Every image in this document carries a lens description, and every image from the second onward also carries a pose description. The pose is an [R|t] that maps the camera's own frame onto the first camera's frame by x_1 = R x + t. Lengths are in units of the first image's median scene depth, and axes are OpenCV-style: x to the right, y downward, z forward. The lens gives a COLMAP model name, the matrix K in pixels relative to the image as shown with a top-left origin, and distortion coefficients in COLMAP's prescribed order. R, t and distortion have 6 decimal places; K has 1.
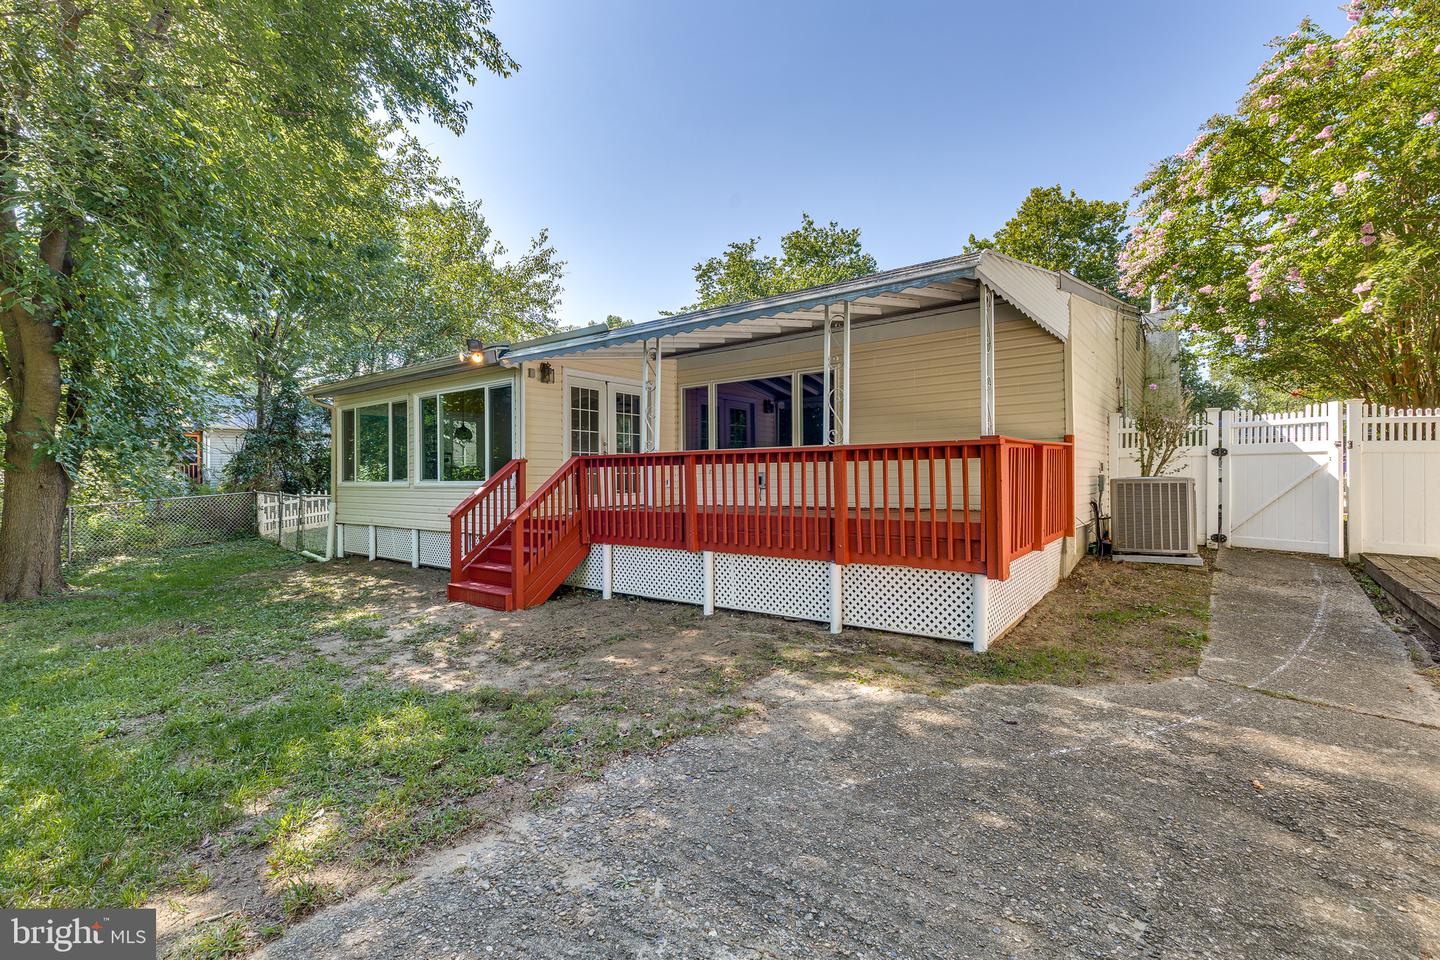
lens RADIAL K [[613.0, 0, 720.0], [0, 613.0, 480.0], [0, 0, 1]] dist [-0.054764, -0.000023]
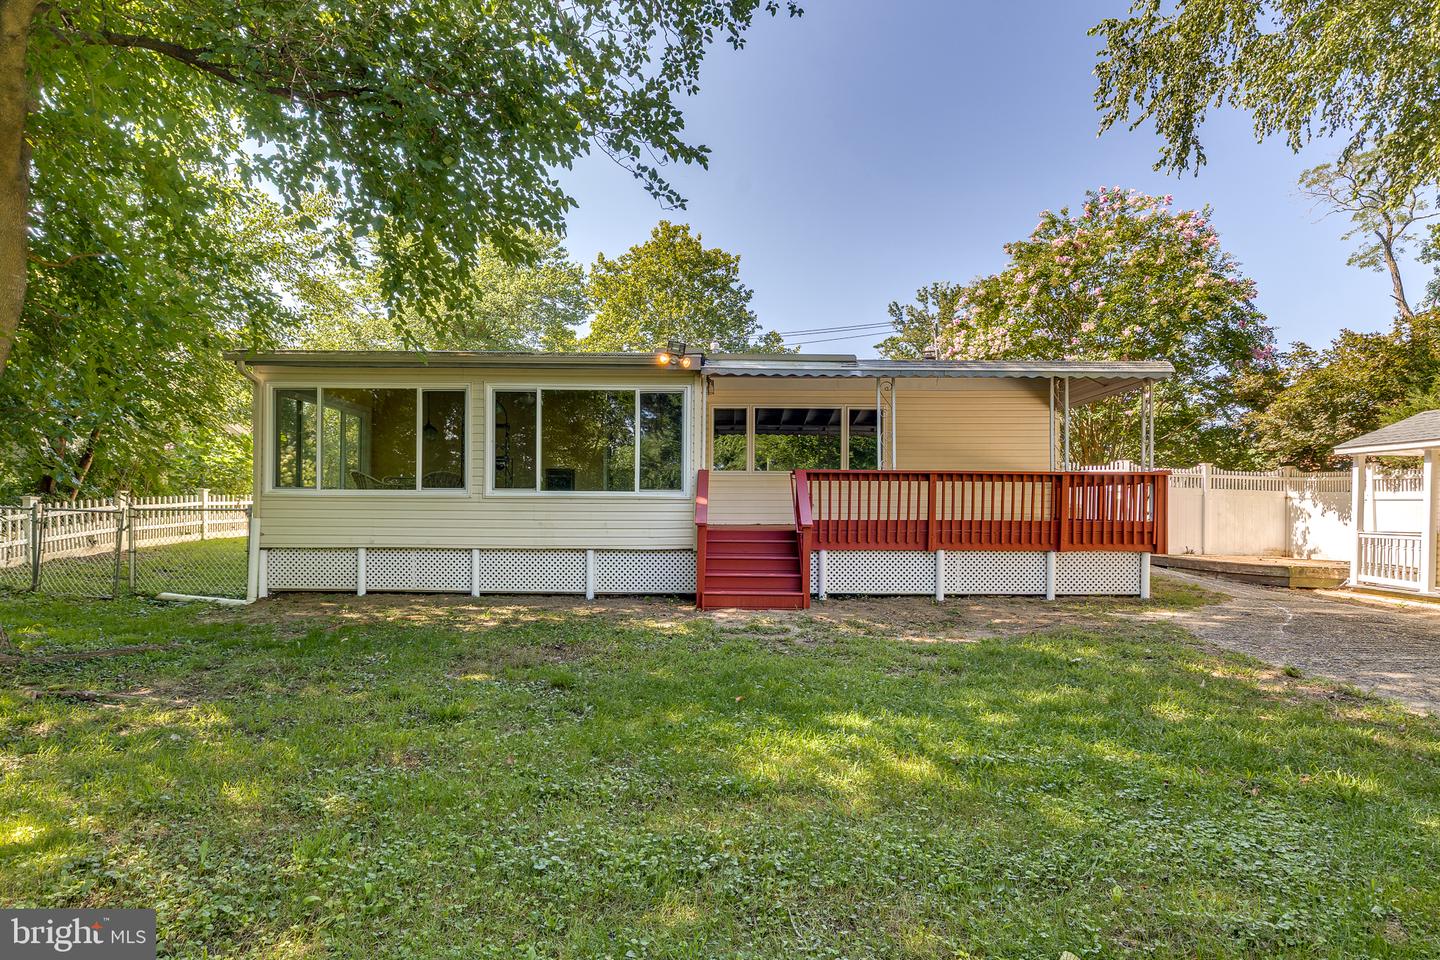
lens RADIAL K [[651.4, 0, 720.0], [0, 651.4, 480.0], [0, 0, 1]] dist [0.001835, -0.000135]
pose [[0.810945, 0.030556, 0.584325, -0.810009], [-0.015049, 0.999394, -0.031377, 0.012791], [-0.584929, 0.016651, 0.810913, 0.111356]]
